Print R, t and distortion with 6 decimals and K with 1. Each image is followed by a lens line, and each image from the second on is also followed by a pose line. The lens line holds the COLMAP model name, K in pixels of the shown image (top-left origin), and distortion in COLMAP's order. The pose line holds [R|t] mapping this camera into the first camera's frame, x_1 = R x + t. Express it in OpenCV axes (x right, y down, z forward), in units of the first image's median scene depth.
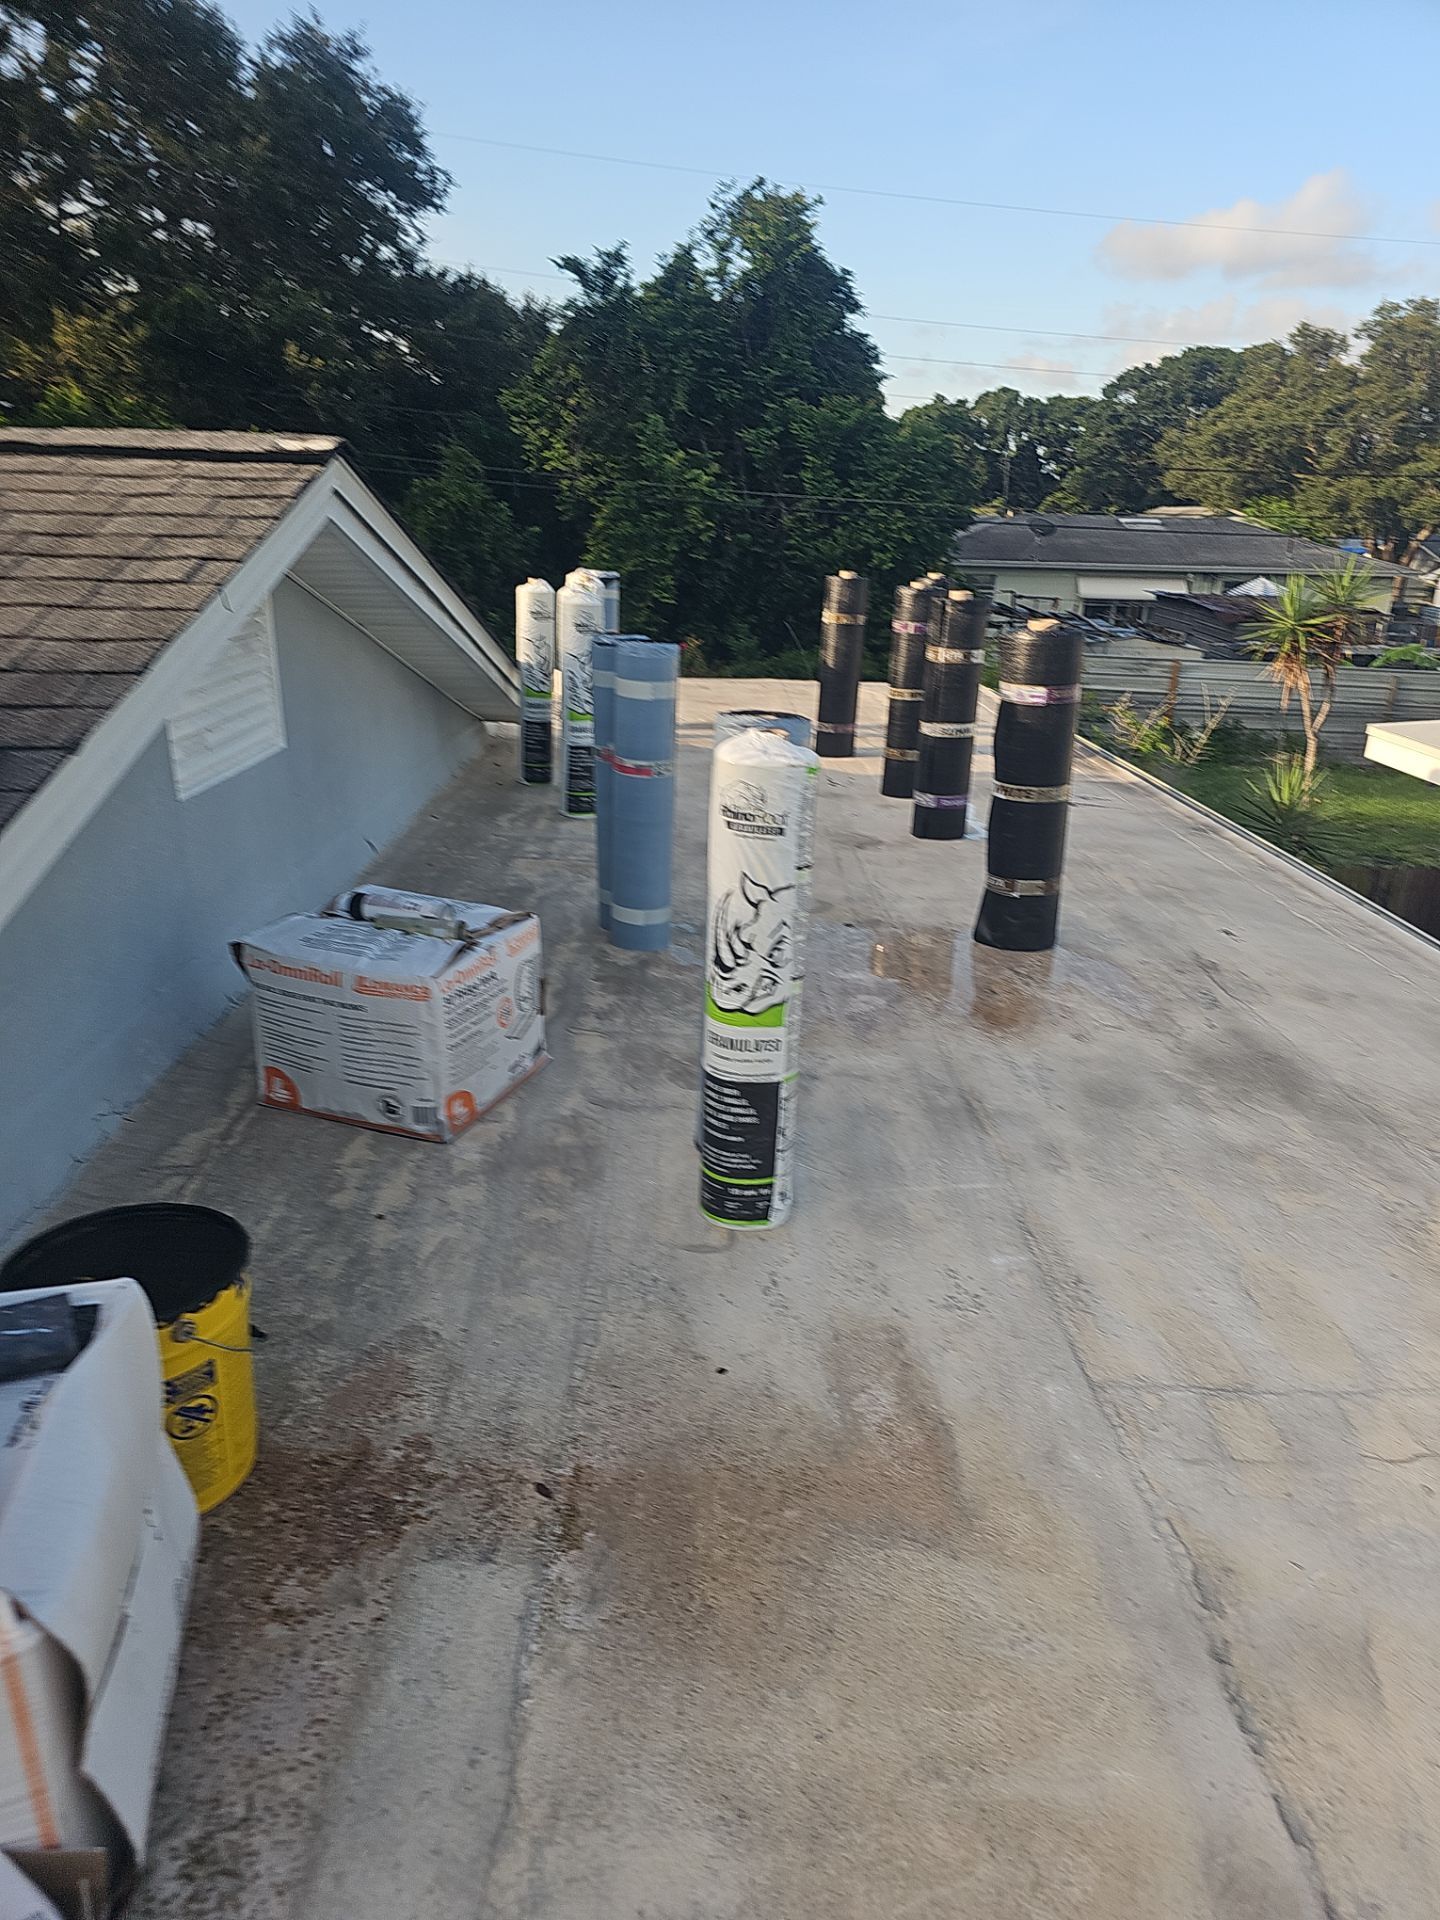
lens RADIAL K [[1341.1, 0, 765.5], [0, 1341.1, 974.9], [0, 0, 1]] dist [0.093335, -0.065316]
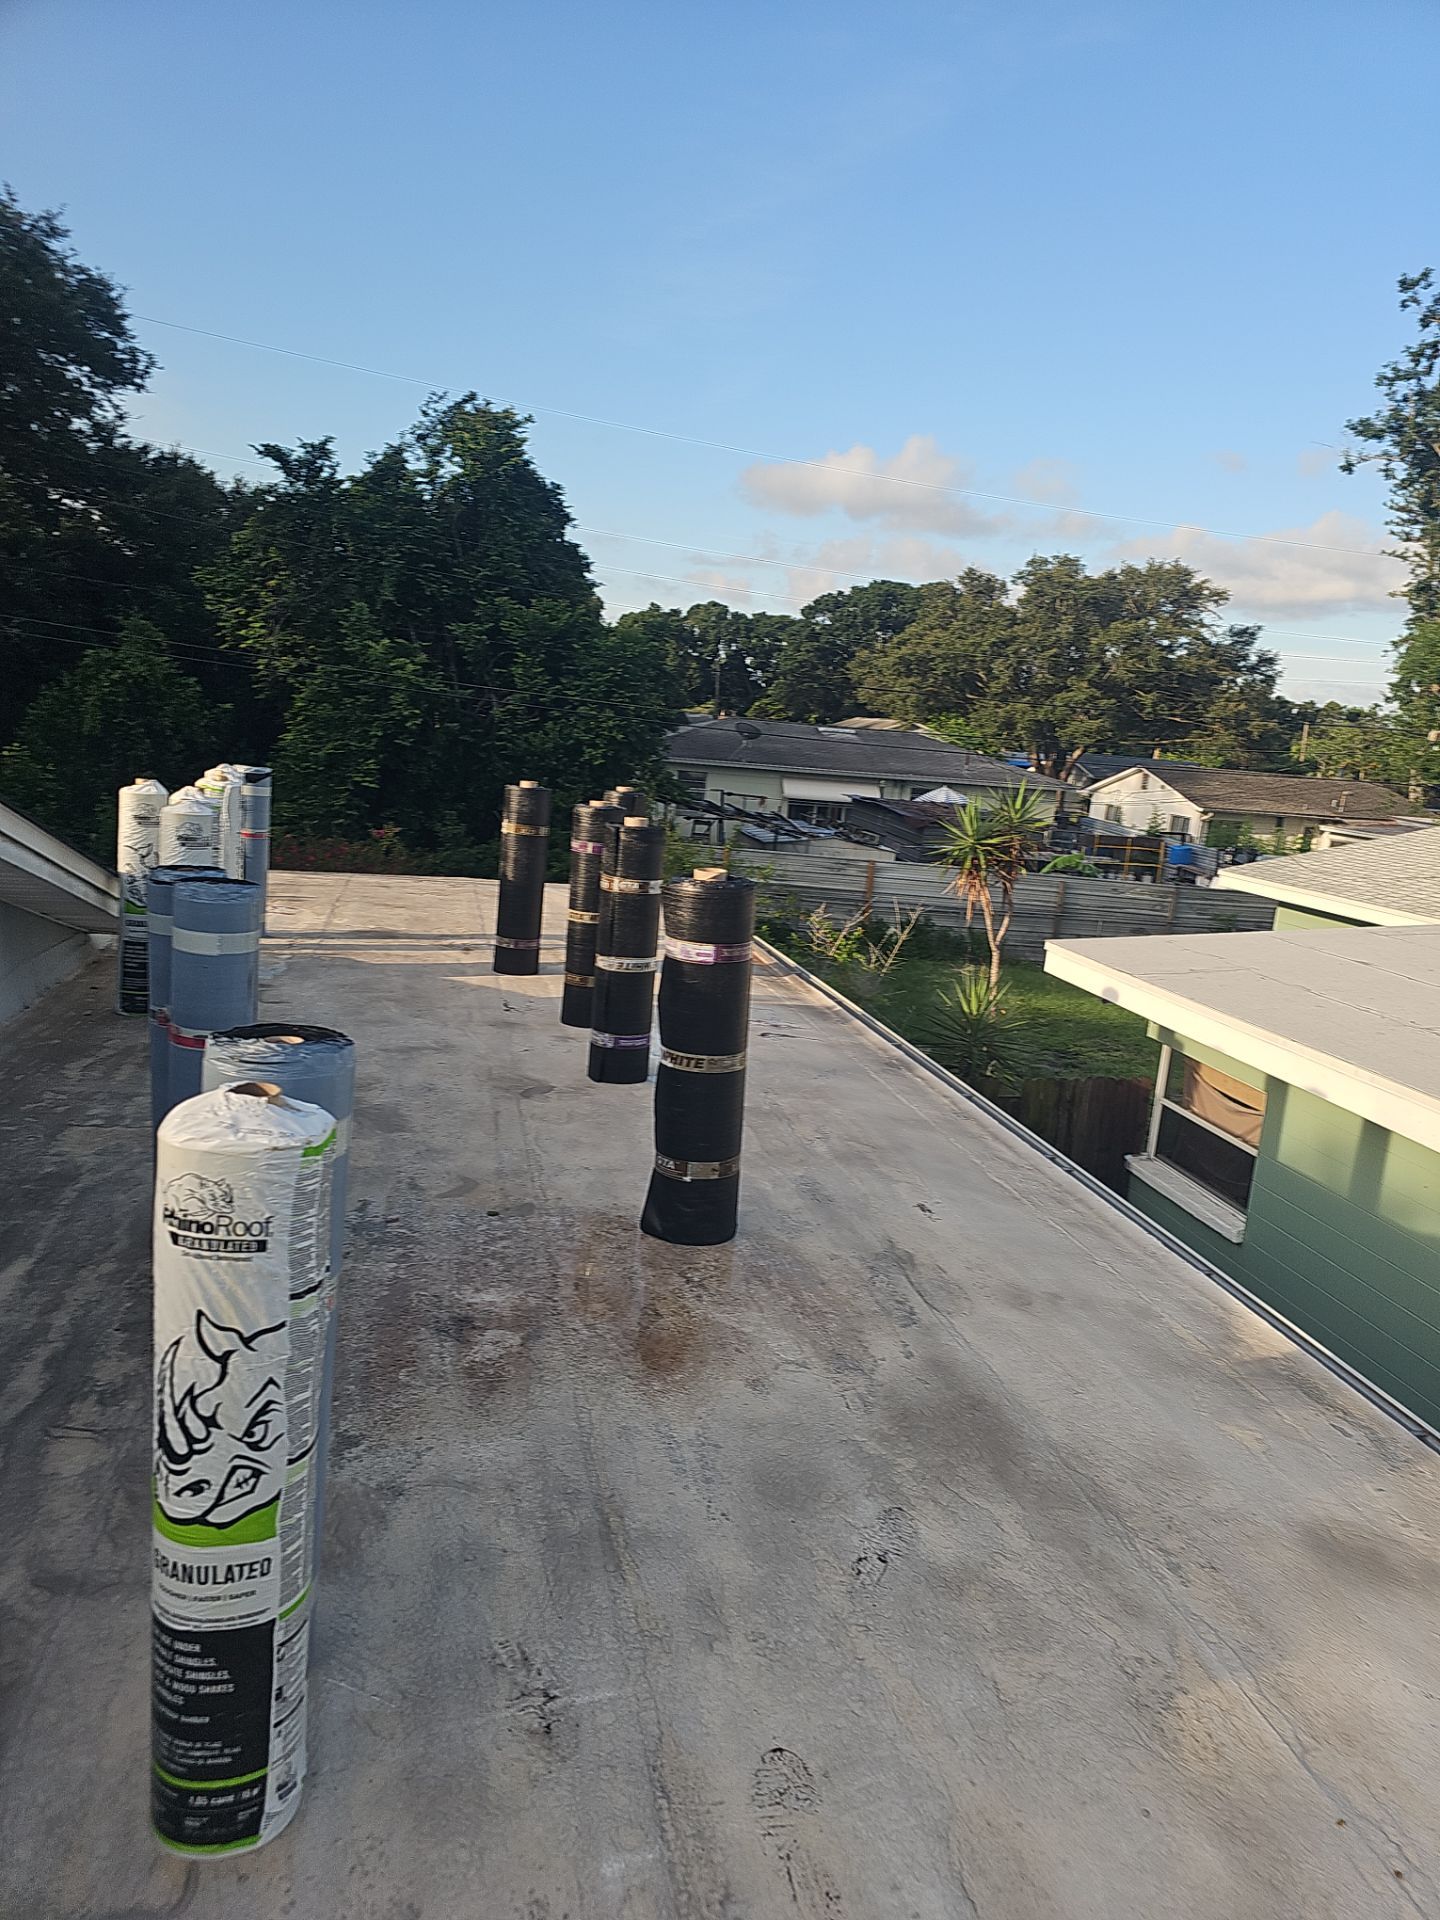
lens RADIAL K [[1276.2, 0, 769.2], [0, 1276.2, 988.5], [0, 0, 1]] dist [0.082989, -0.060960]
pose [[0.978787, 0.006225, 0.204787, 0.055243], [0.016208, 0.994053, -0.107680, -0.072895], [-0.204240, 0.108715, 0.972865, 0.149408]]
